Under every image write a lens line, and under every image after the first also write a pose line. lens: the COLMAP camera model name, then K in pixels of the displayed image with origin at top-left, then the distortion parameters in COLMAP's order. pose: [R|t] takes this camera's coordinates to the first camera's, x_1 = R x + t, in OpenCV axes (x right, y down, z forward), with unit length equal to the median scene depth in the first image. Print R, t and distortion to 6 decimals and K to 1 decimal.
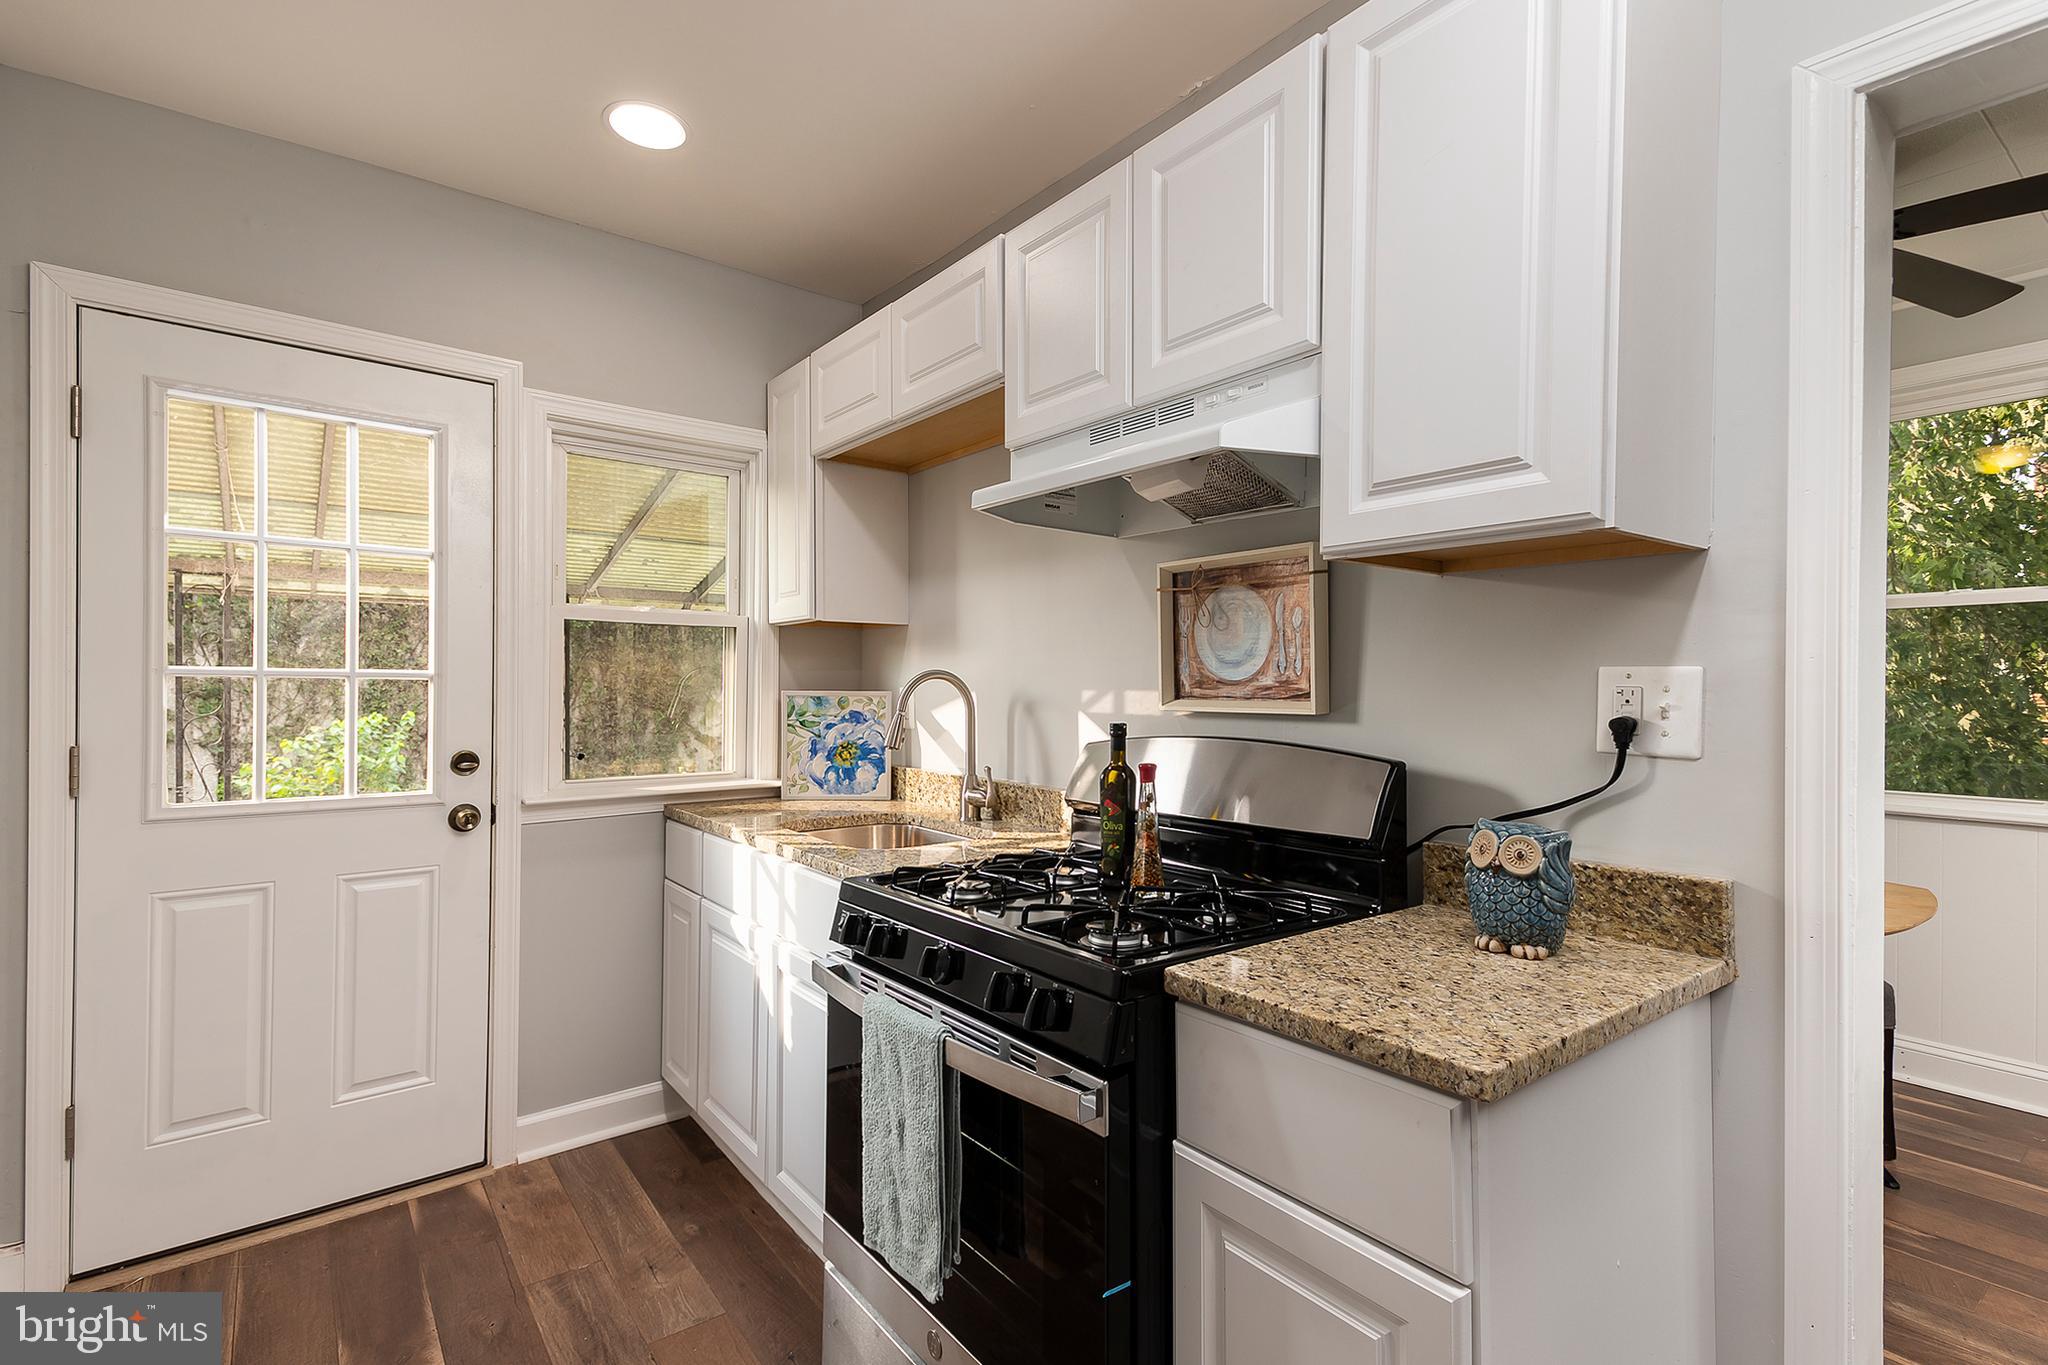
lens RADIAL K [[938.5, 0, 1020.9], [0, 938.5, 687.8], [0, 0, 1]] dist [0.020712, -0.001579]
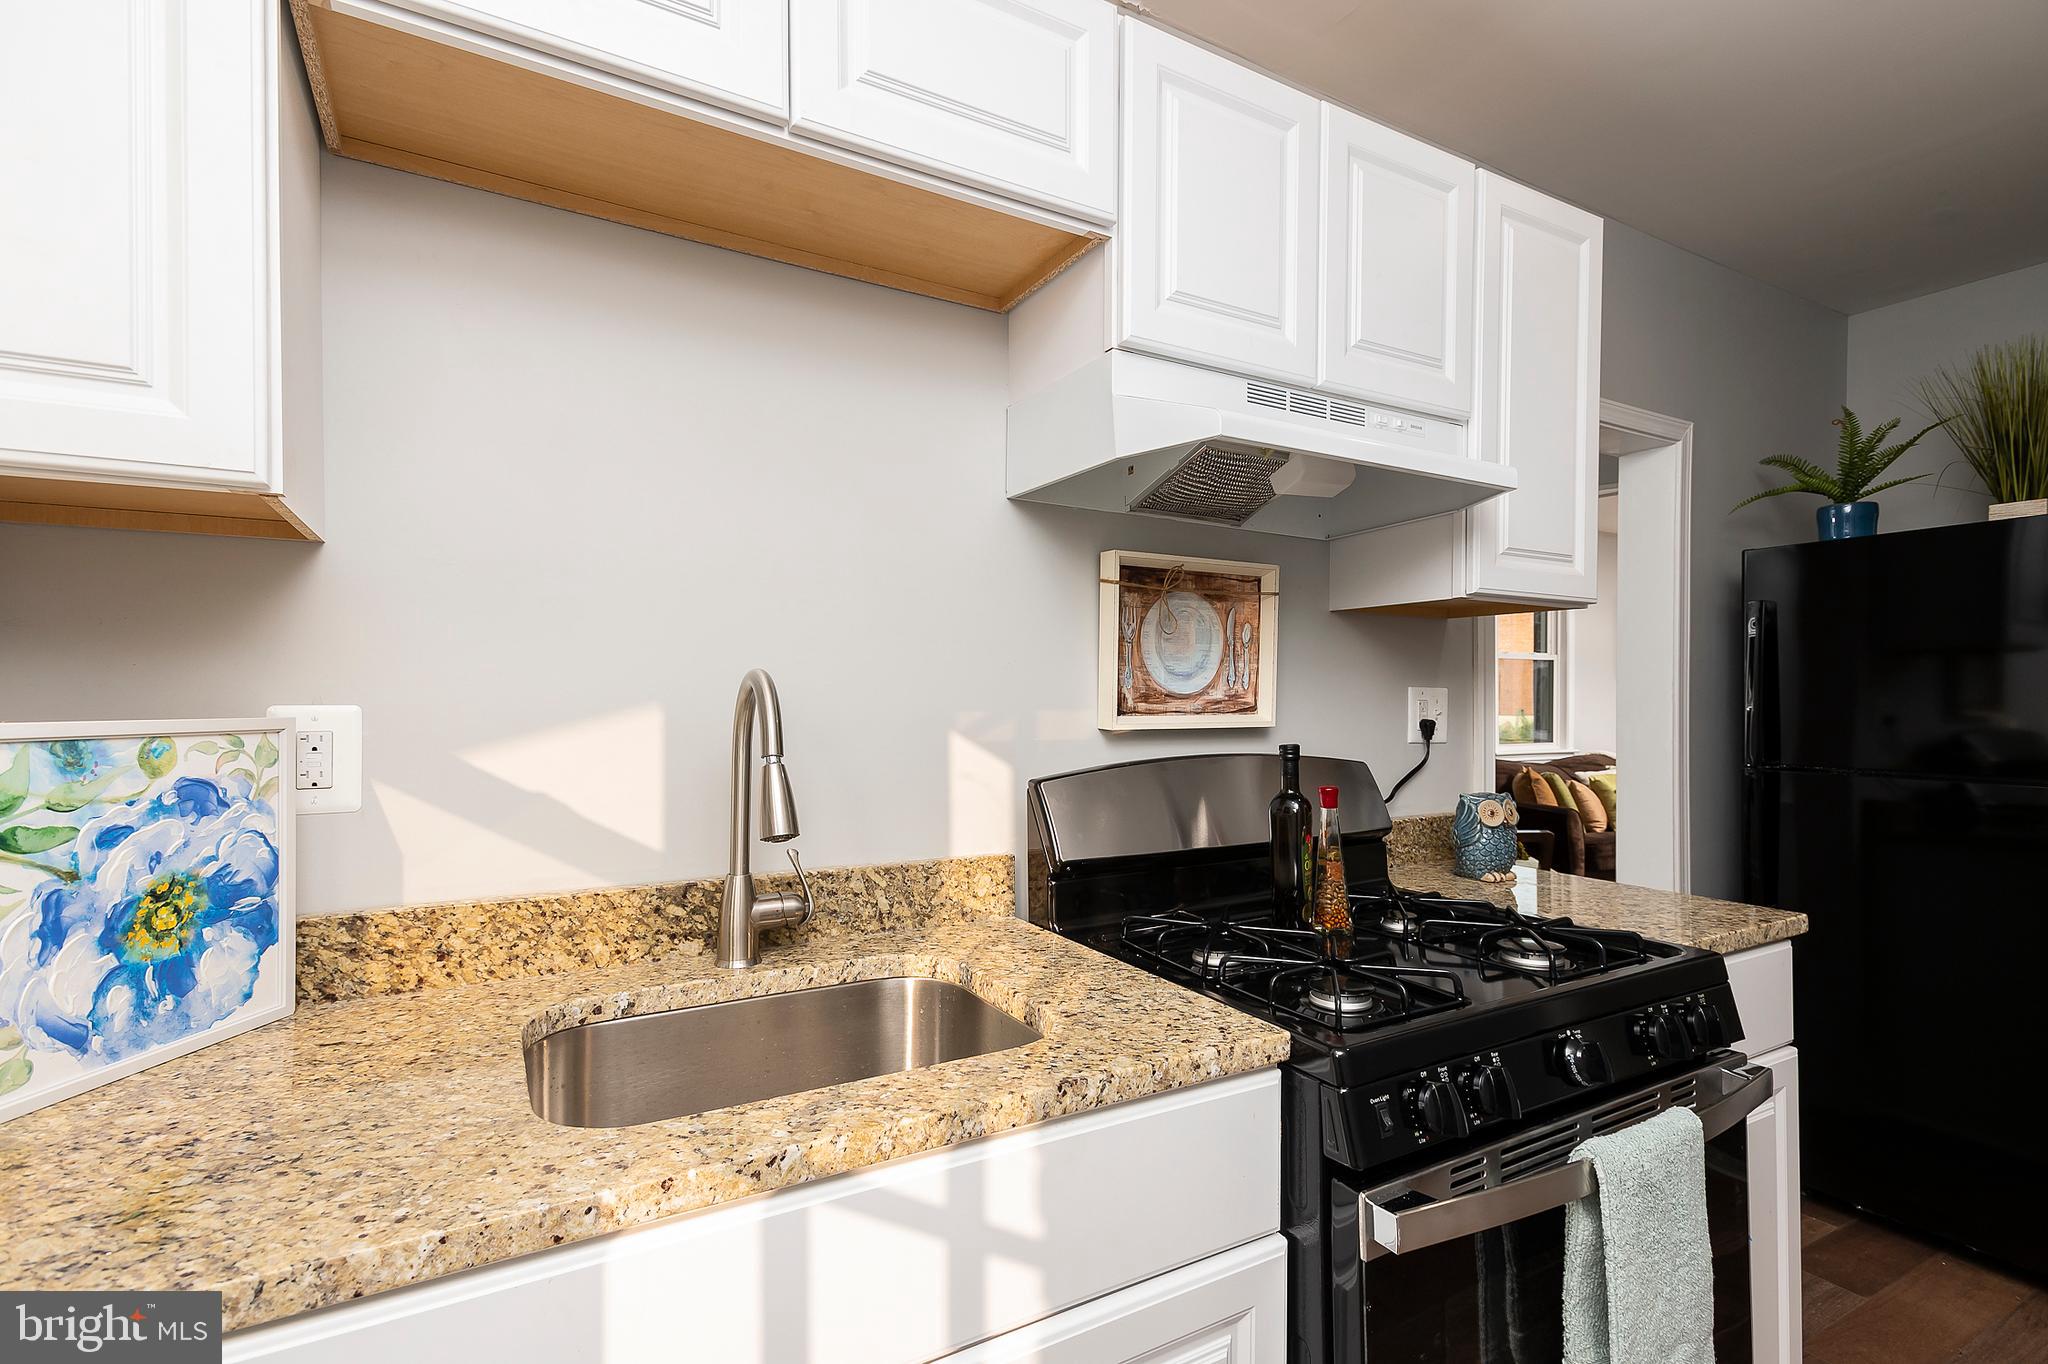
lens RADIAL K [[938.5, 0, 1017.9], [0, 938.5, 682.8], [0, 0, 1]] dist [0.020712, -0.001579]
pose [[0.142572, 0.007403, 0.989757, -0.476918], [-0.004989, 0.999965, -0.006761, -0.007882], [-0.989772, -0.003974, 0.142604, 0.687173]]
